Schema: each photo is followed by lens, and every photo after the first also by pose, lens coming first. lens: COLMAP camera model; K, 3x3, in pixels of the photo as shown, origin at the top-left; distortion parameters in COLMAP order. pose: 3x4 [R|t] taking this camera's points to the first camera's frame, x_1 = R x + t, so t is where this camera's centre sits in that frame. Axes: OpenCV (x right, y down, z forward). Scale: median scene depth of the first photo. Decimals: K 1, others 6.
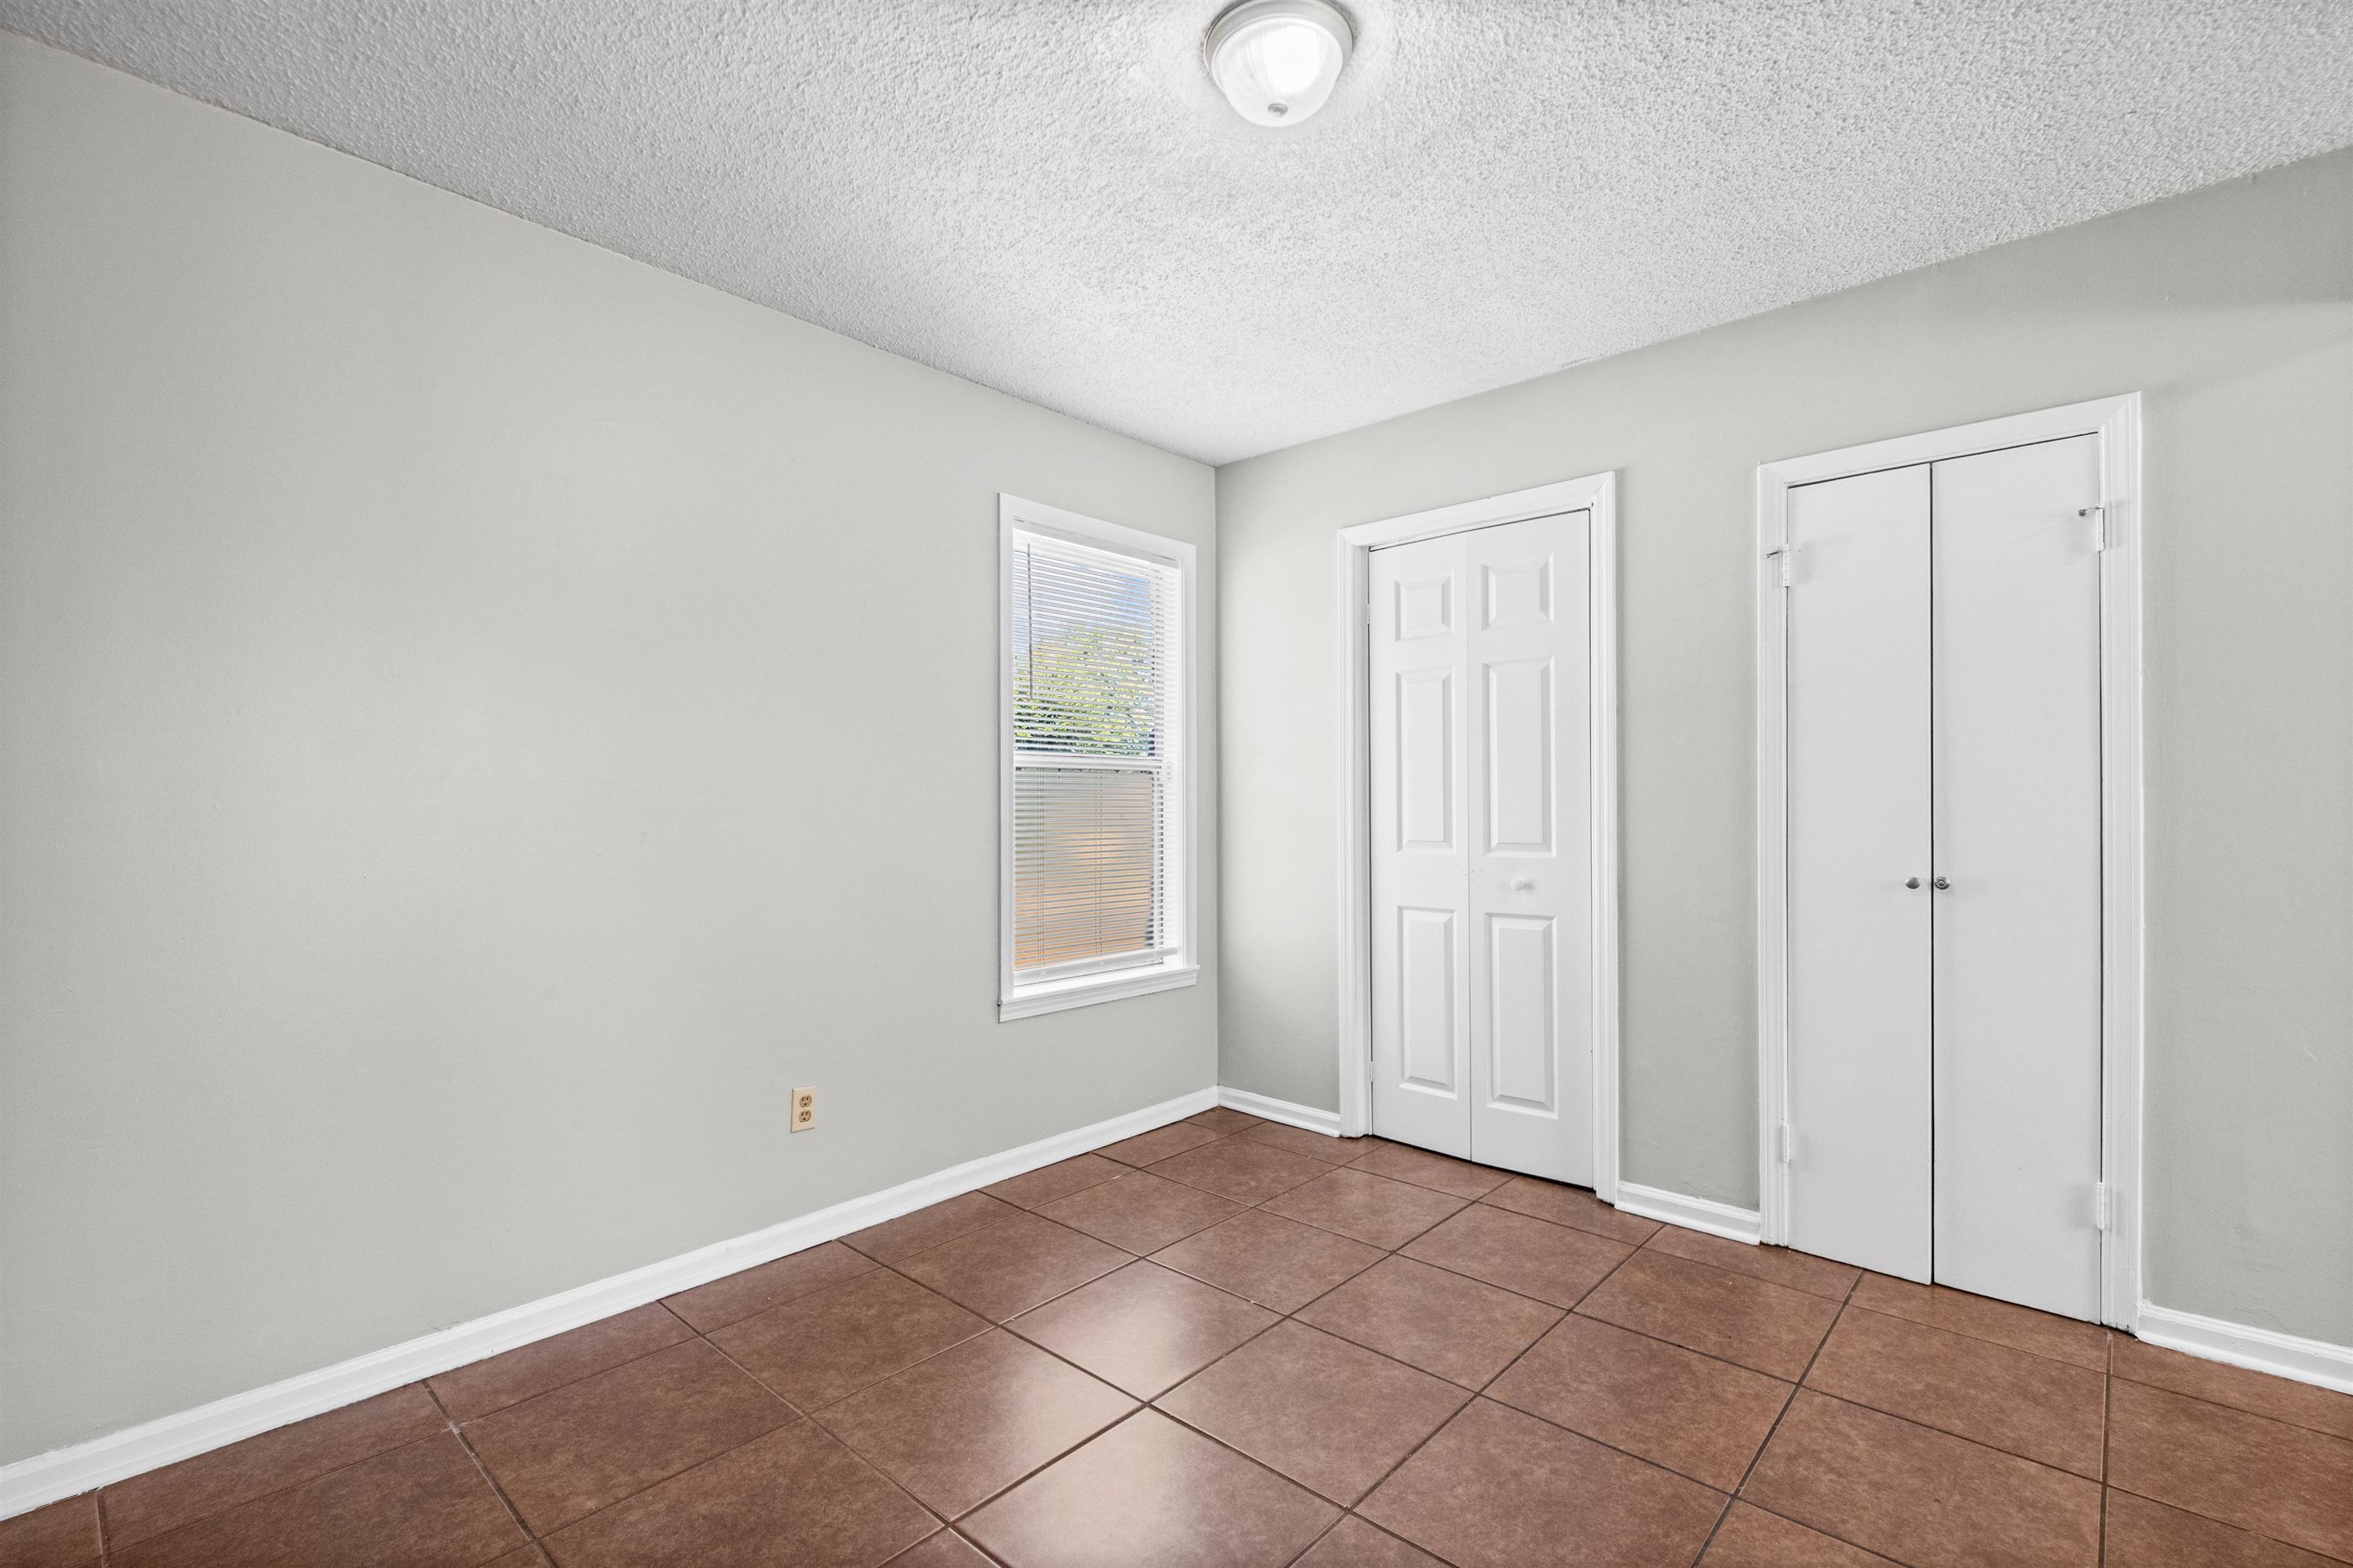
lens RADIAL K [[1052.0, 0, 1175.1], [0, 1052.0, 808.5], [0, 0, 1]] dist [0.001474, -0.000316]
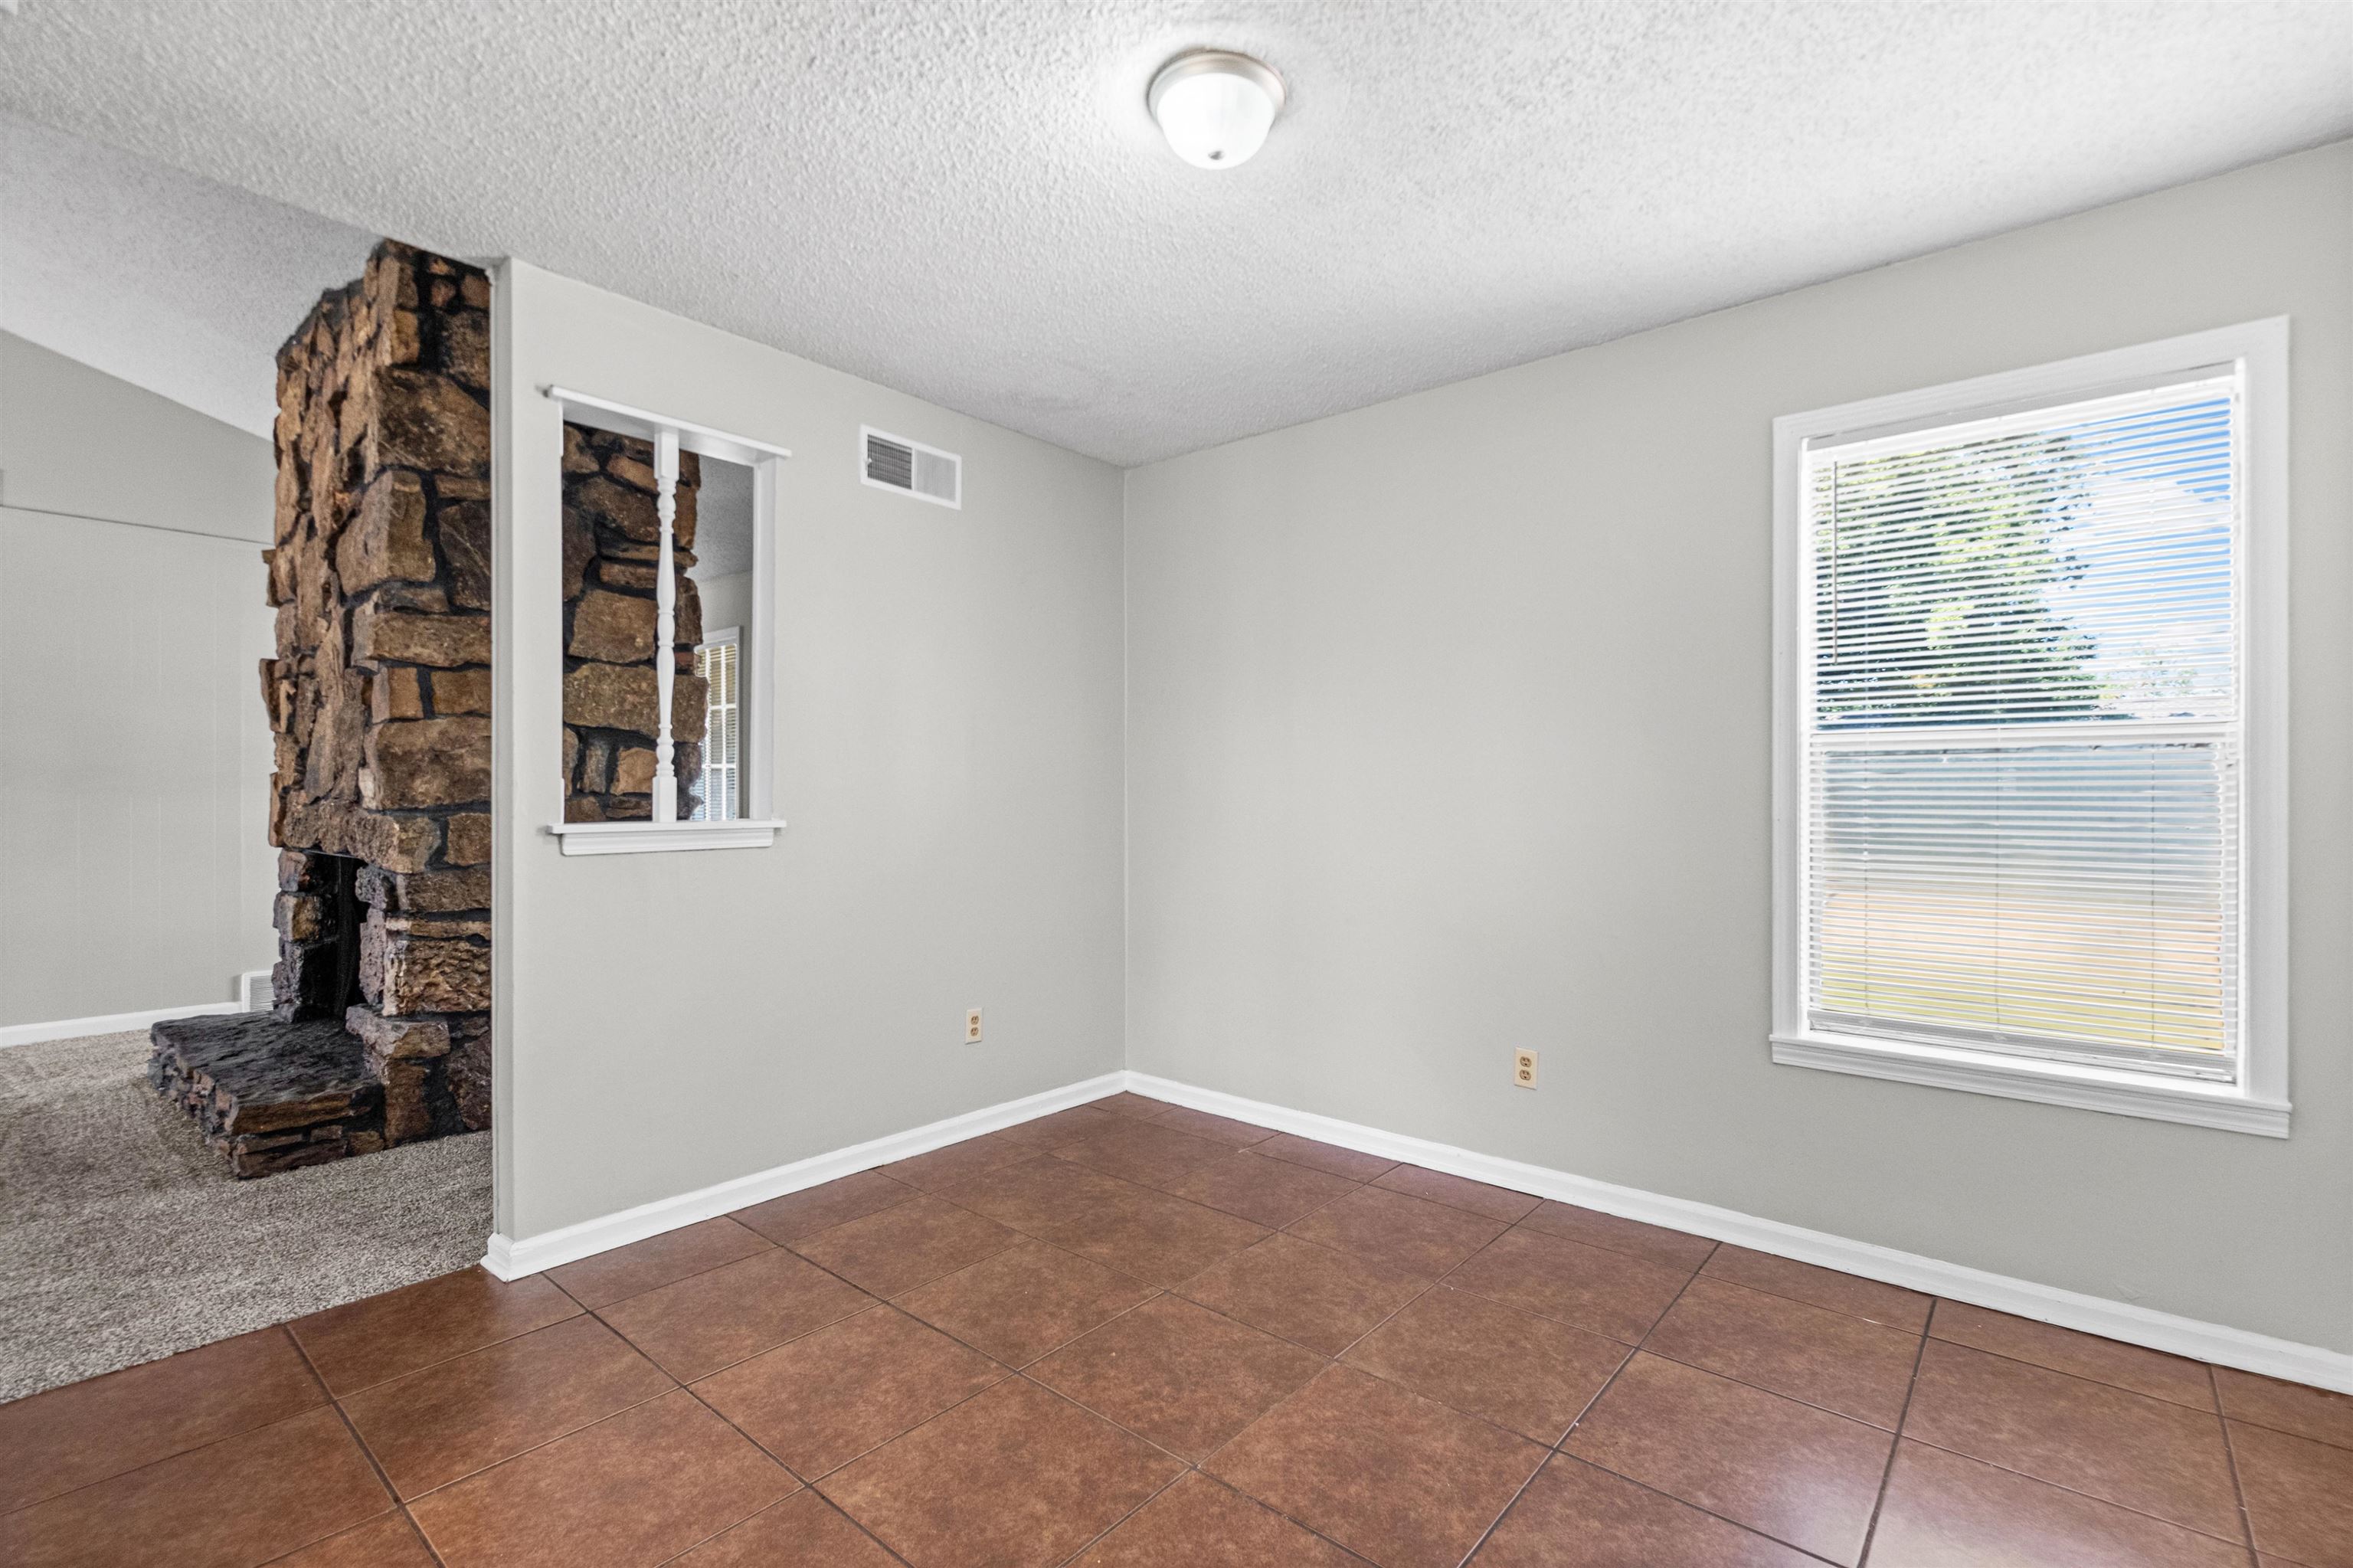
lens RADIAL K [[1052.0, 0, 1175.1], [0, 1052.0, 808.5], [0, 0, 1]] dist [0.001474, -0.000316]
pose [[0.028702, 0.010828, -0.999529, 0.751201], [-0.011453, 0.999879, 0.010503, 0.001698], [0.999522, 0.011146, 0.028822, 0.591865]]
